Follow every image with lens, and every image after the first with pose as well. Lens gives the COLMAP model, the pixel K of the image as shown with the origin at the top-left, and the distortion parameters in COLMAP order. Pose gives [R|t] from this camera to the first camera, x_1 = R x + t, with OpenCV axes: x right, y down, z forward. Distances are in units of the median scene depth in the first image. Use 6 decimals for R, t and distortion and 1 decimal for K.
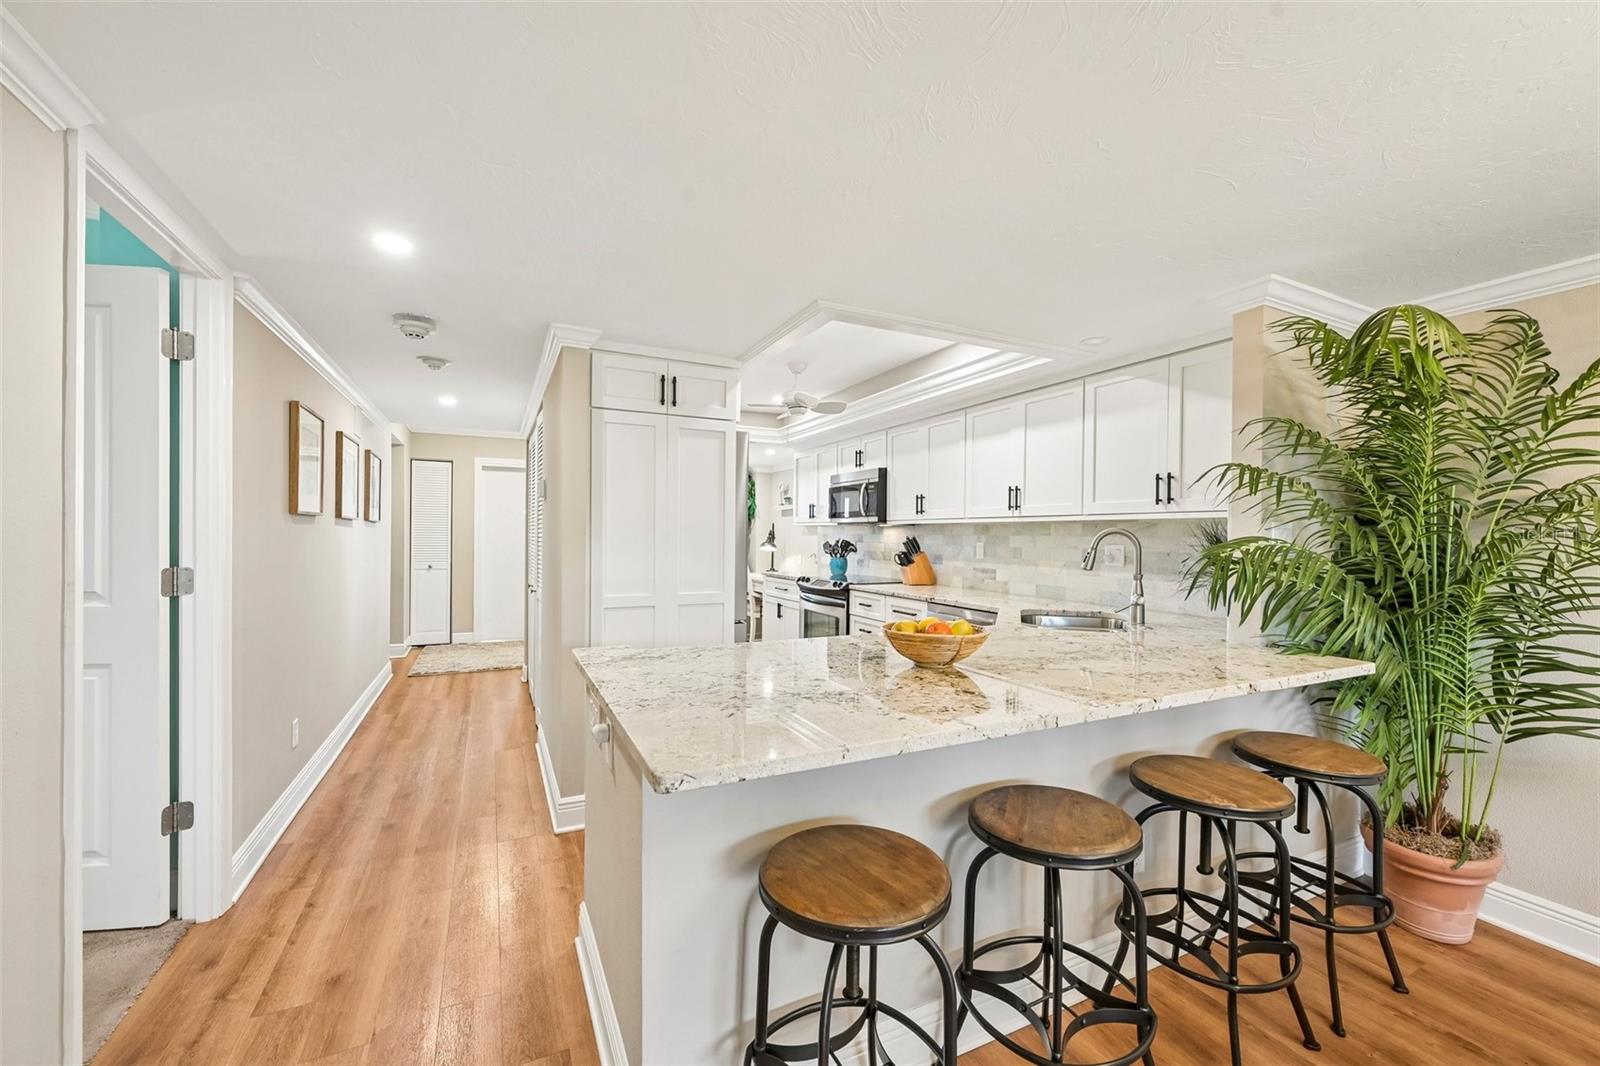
lens RADIAL K [[637.1, 0, 803.8], [0, 637.1, 537.8], [0, 0, 1]] dist [-0.000922, 0.000018]
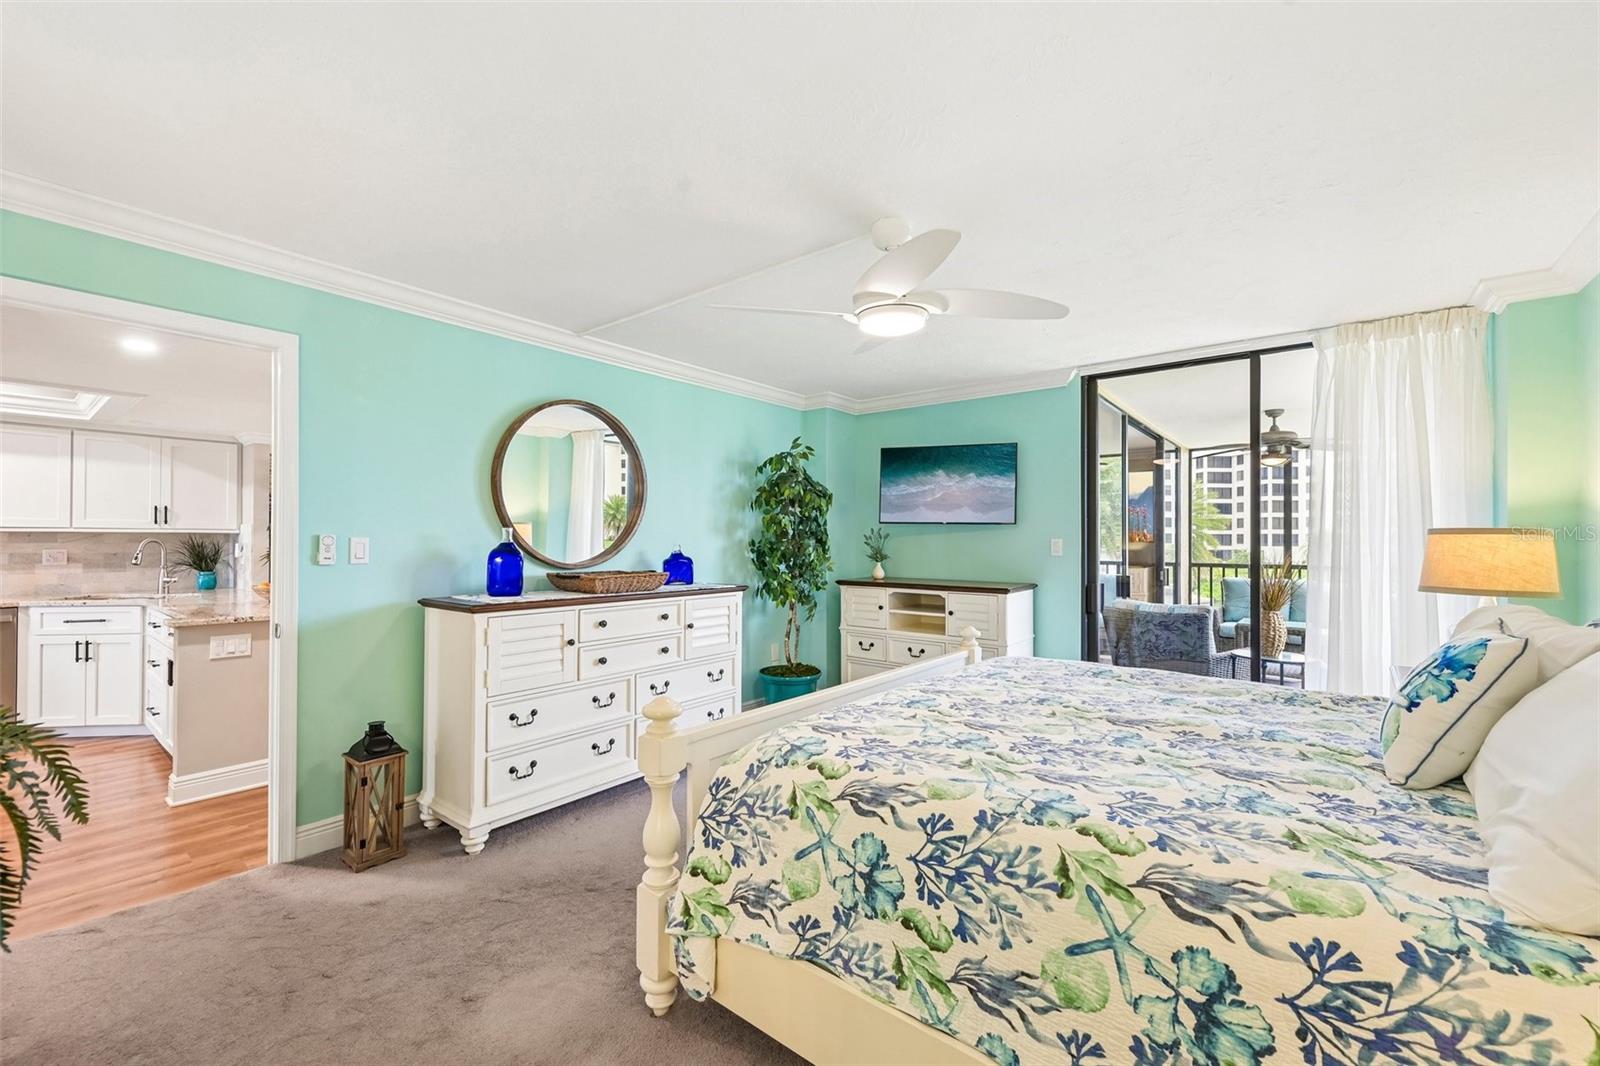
lens RADIAL K [[649.3, 0, 790.6], [0, 649.3, 534.1], [0, 0, 1]] dist [0.002270, 0.000167]
pose [[-0.421605, -0.003778, 0.906772, -1.051437], [-0.003771, 0.999990, 0.002413, -0.021725], [-0.906772, -0.002402, -0.421615, 0.130641]]
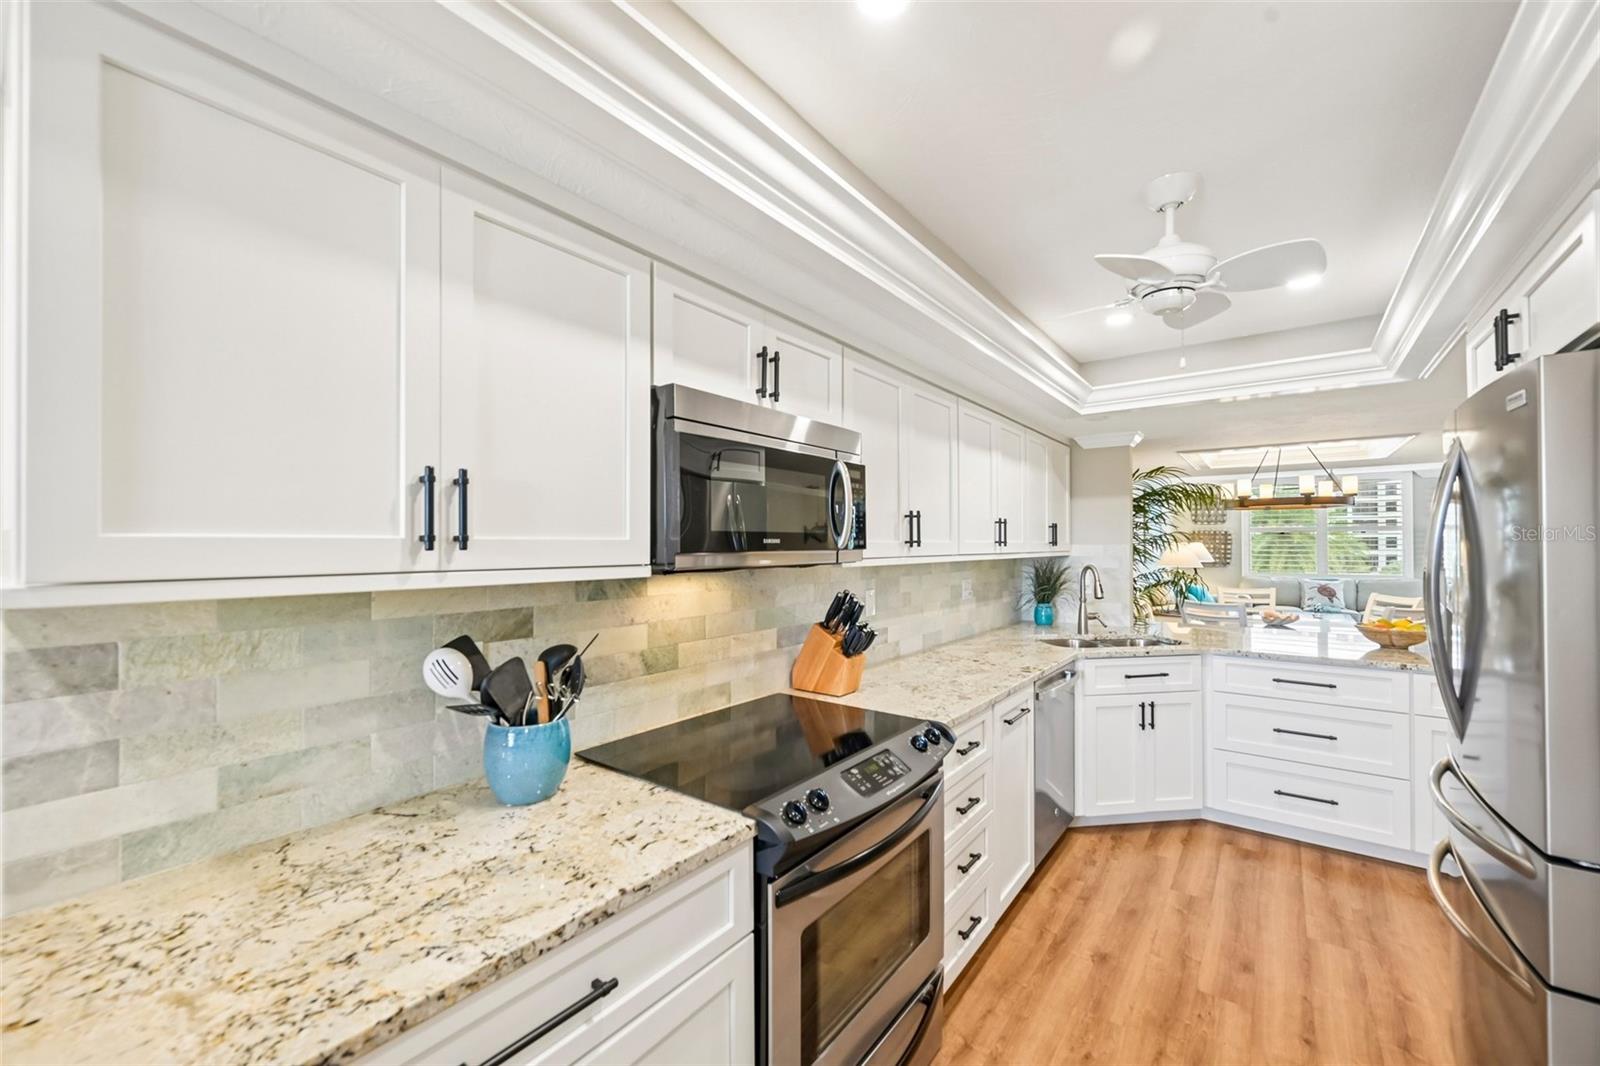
lens RADIAL K [[637.1, 0, 803.8], [0, 637.1, 537.8], [0, 0, 1]] dist [-0.000922, 0.000018]
pose [[-0.455157, 0.001927, 0.890409, -0.248429], [0.002464, 0.999997, -0.000905, -0.042893], [-0.890408, 0.001782, -0.455160, 1.284972]]
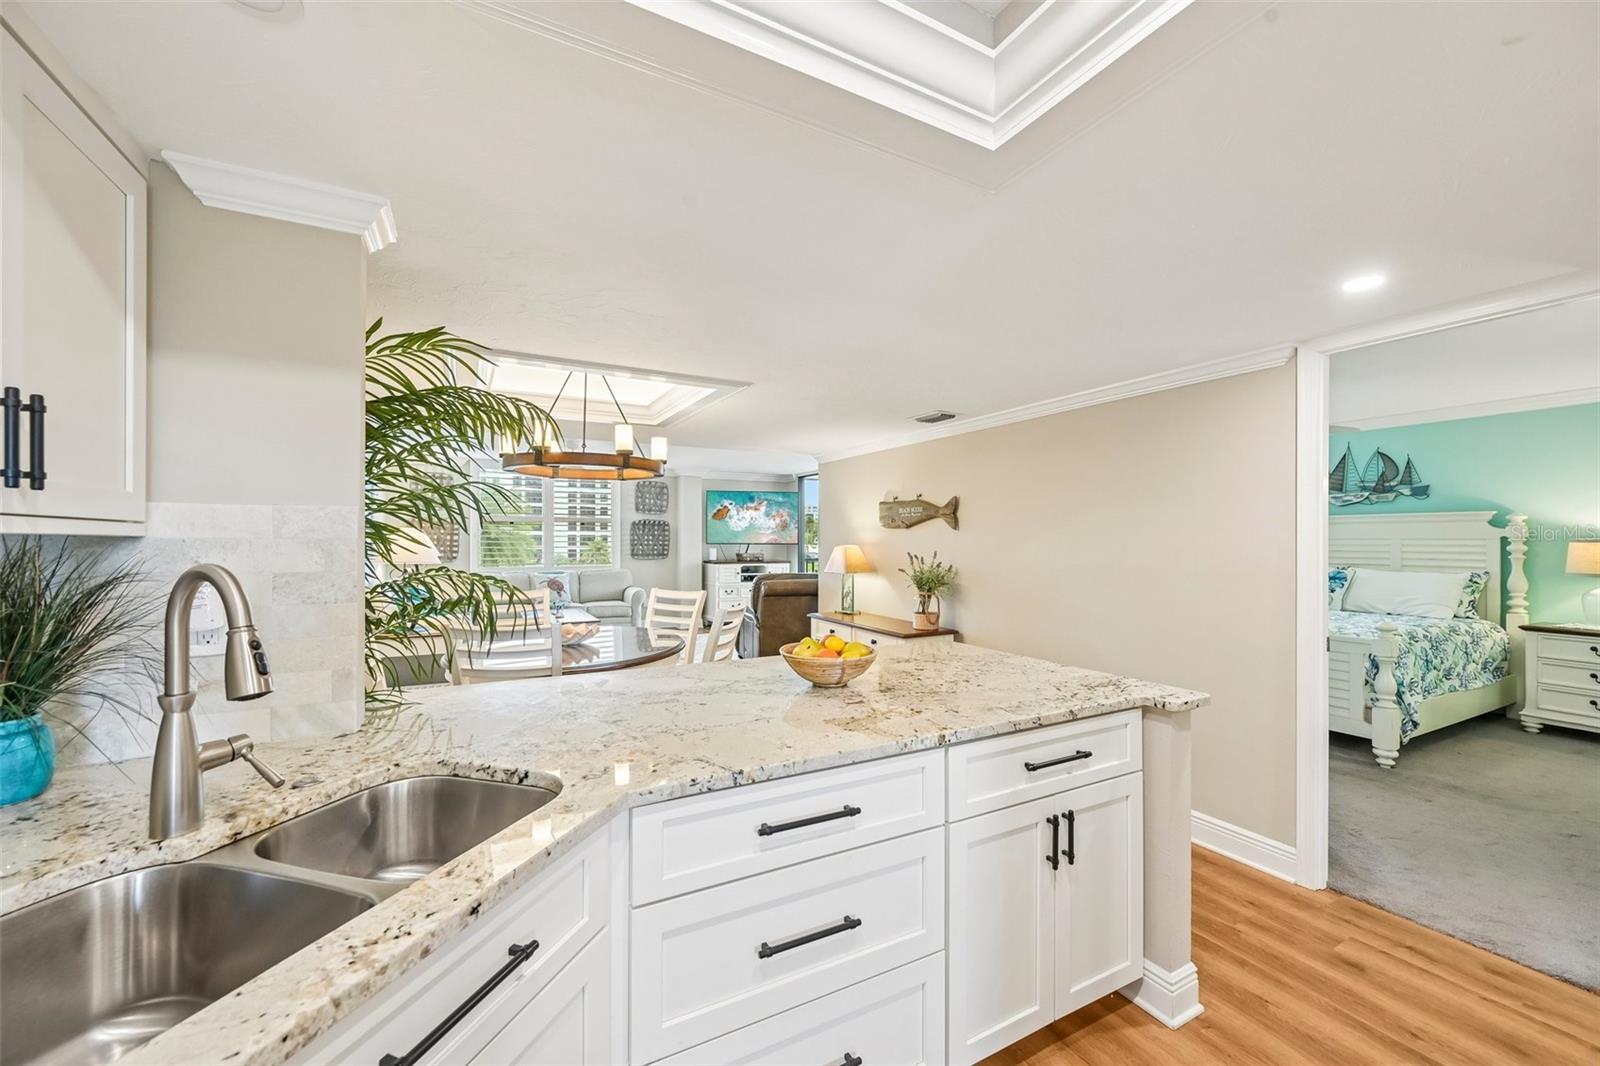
lens RADIAL K [[630.0, 0, 804.6], [0, 630.0, 539.5], [0, 0, 1]] dist [-0.001484, 0.000329]
pose [[-0.999232, -0.011756, -0.037377, 0.113467], [-0.011823, 0.999929, 0.001566, -0.019637], [0.037356, 0.002006, -0.999300, 0.813923]]
